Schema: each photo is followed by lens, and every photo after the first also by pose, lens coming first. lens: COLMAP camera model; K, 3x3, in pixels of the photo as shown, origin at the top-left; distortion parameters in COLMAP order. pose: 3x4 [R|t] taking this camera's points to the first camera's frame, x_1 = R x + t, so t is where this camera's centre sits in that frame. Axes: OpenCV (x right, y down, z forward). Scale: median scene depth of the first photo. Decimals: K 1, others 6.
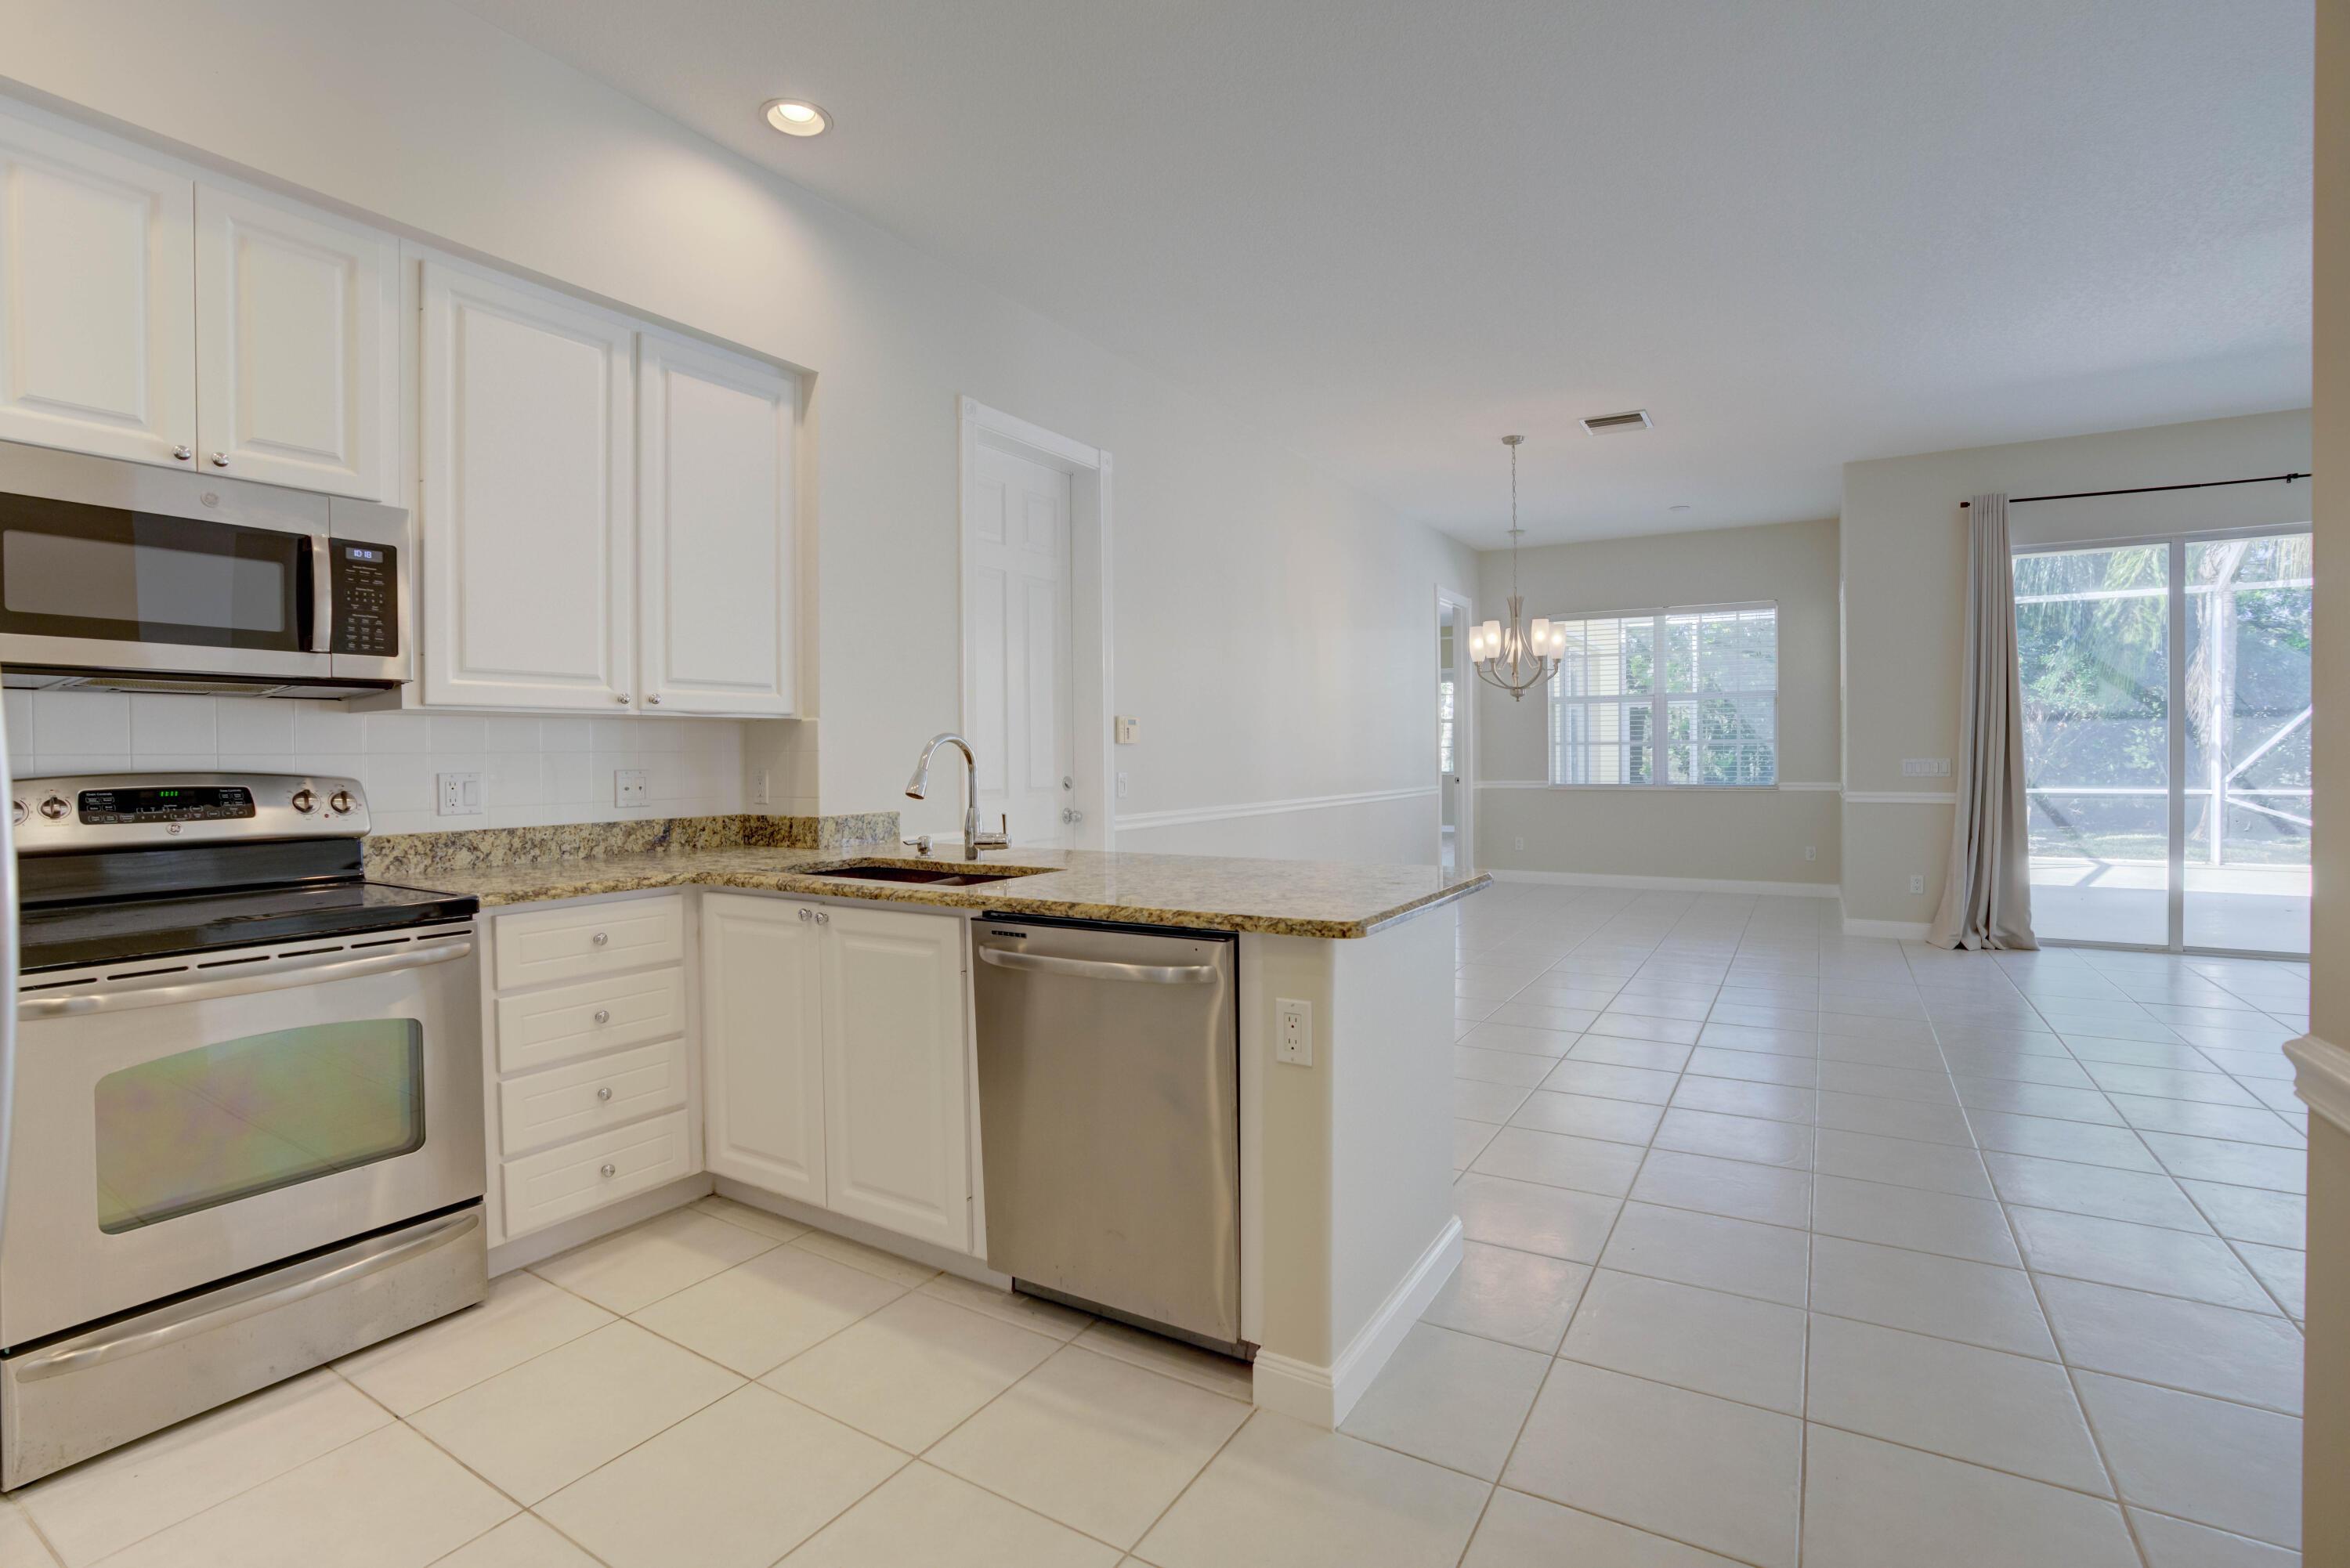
lens RADIAL K [[1085.1, 0, 1161.9], [0, 1085.1, 766.3], [0, 0, 1]] dist [-0.070615, 0.027896]
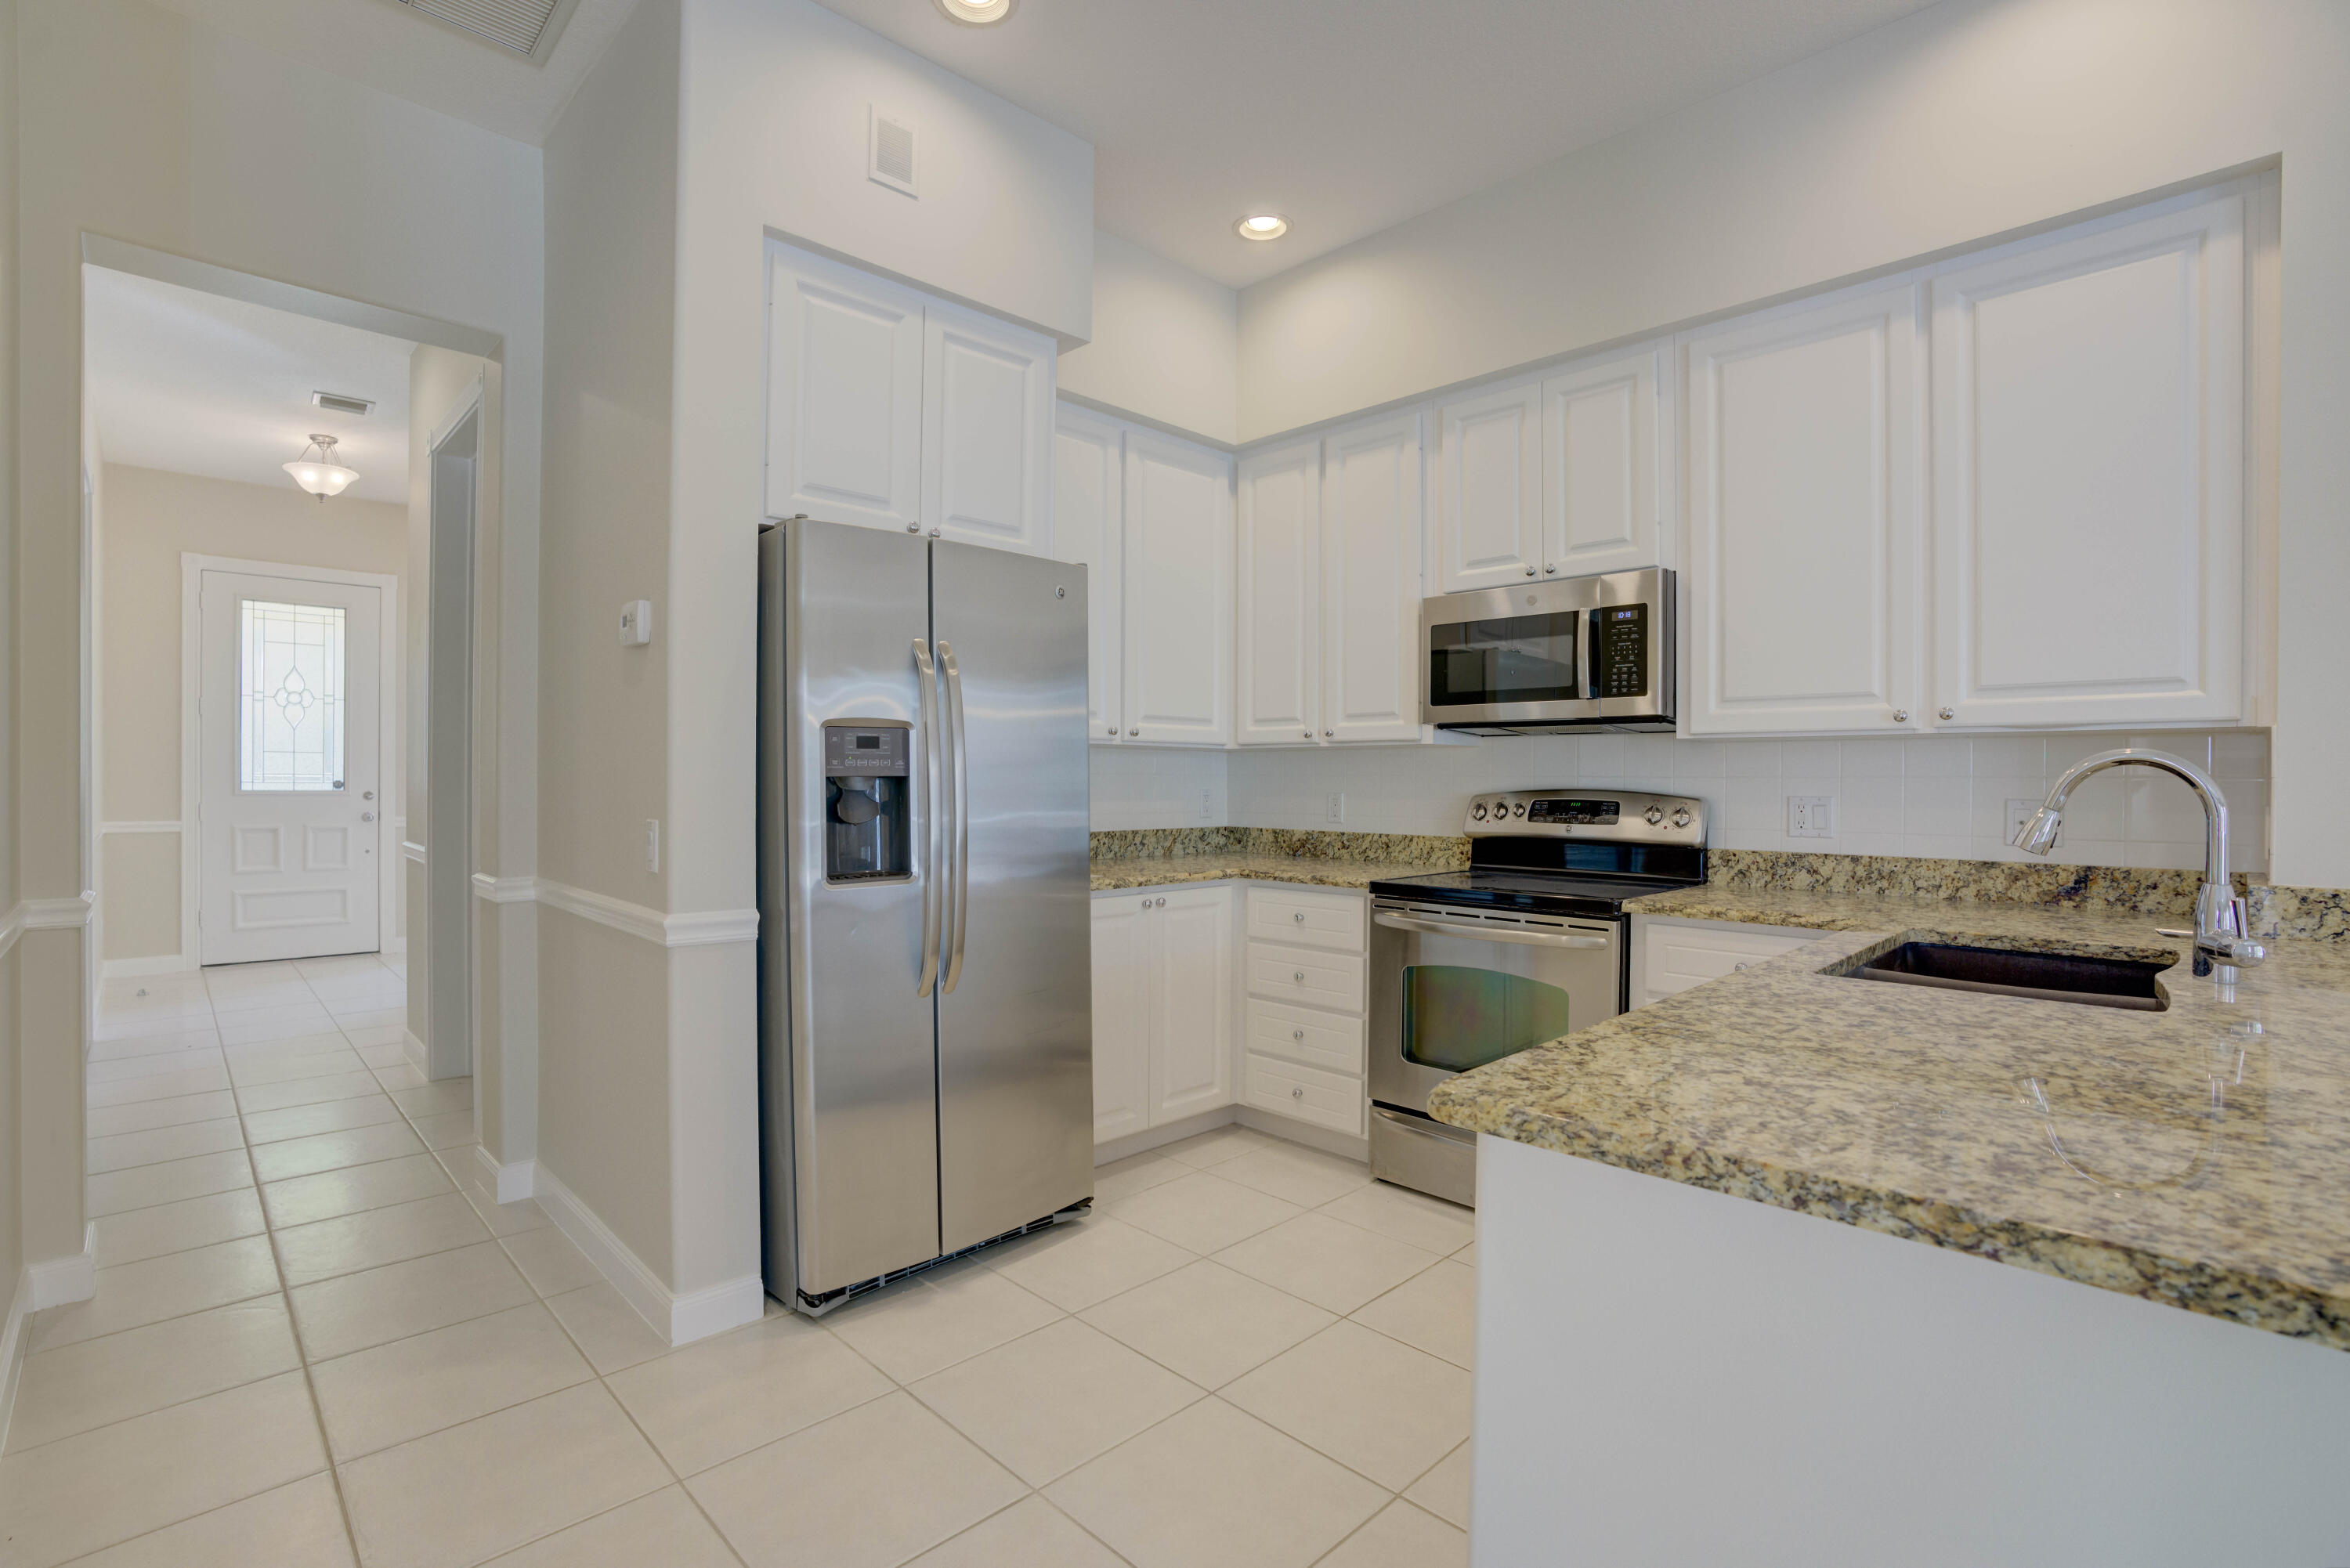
lens RADIAL K [[1089.0, 0, 1175.6], [0, 1089.0, 780.7], [0, 0, 1]] dist [-0.064095, 0.028573]
pose [[-0.228897, 0.009442, -0.973405, 0.407208], [-0.014449, 0.999810, 0.013096, -0.011461], [0.973343, 0.017062, -0.228717, 0.536672]]
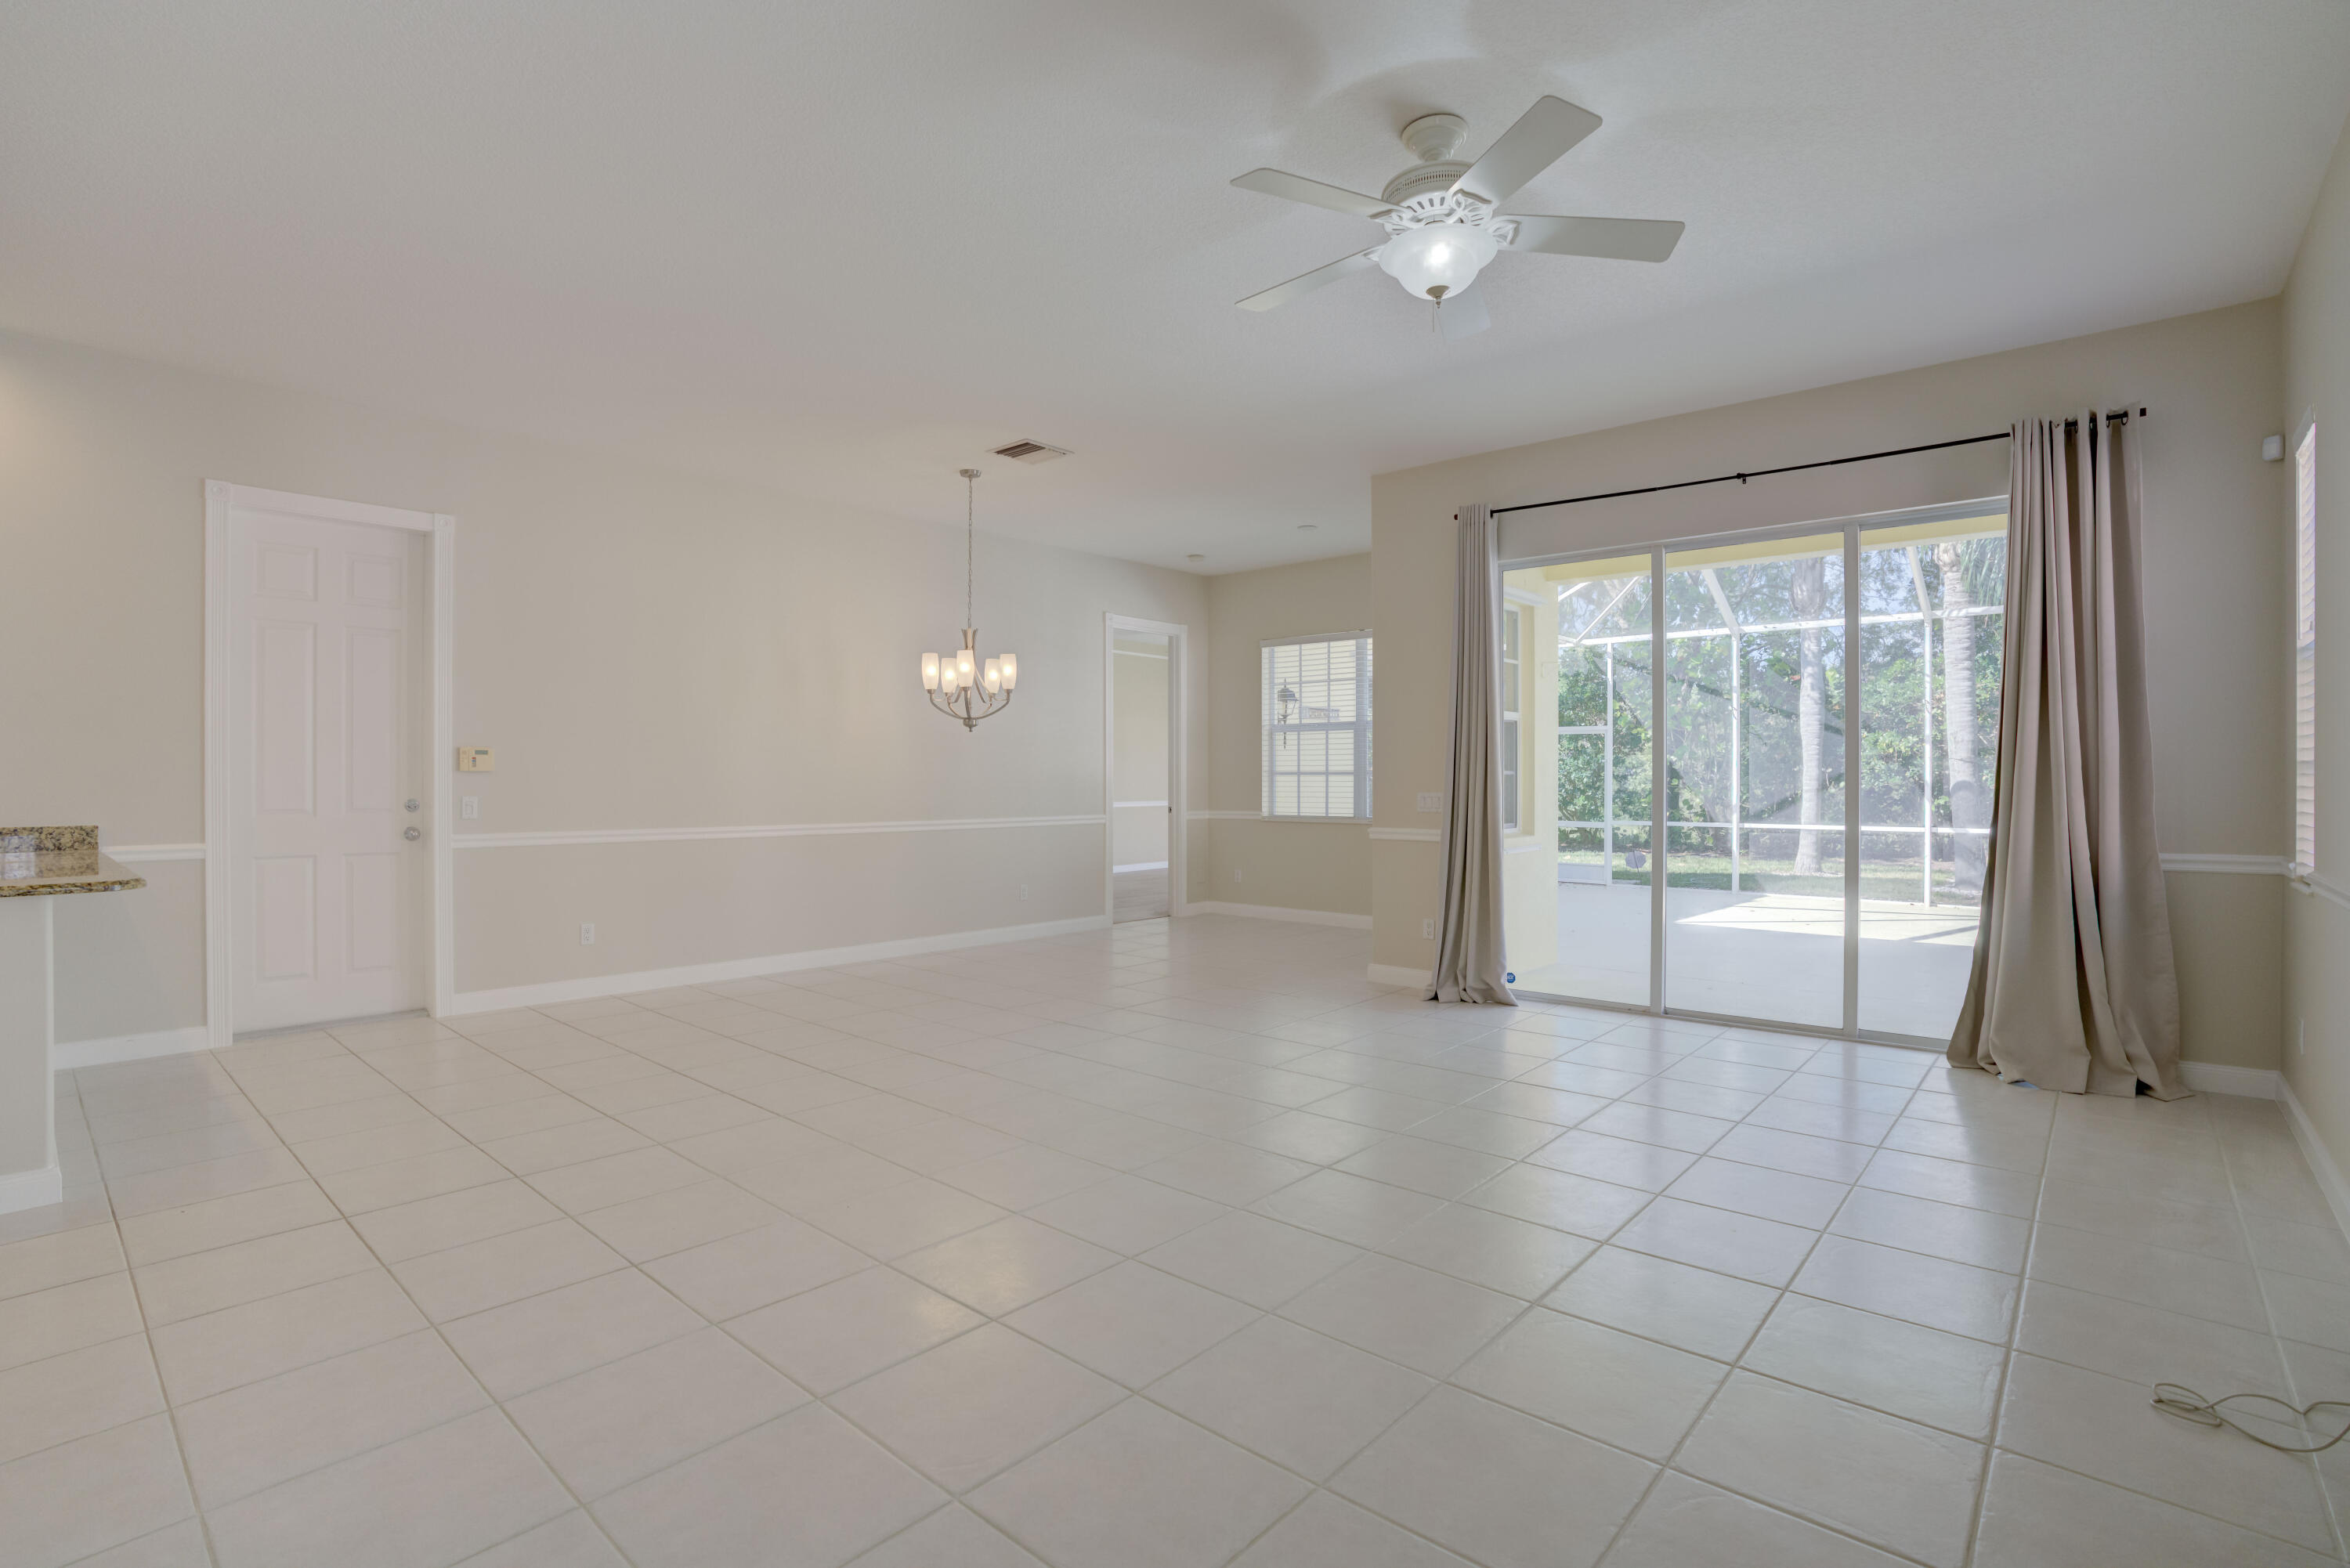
lens RADIAL K [[1095.8, 0, 1178.1], [0, 1095.8, 783.7], [0, 0, 1]] dist [-0.076255, 0.028665]
pose [[0.985741, 0.010446, -0.167948, 1.268457], [-0.011602, 0.999915, -0.005904, -0.013085], [0.167872, 0.007768, 0.985778, 0.040010]]
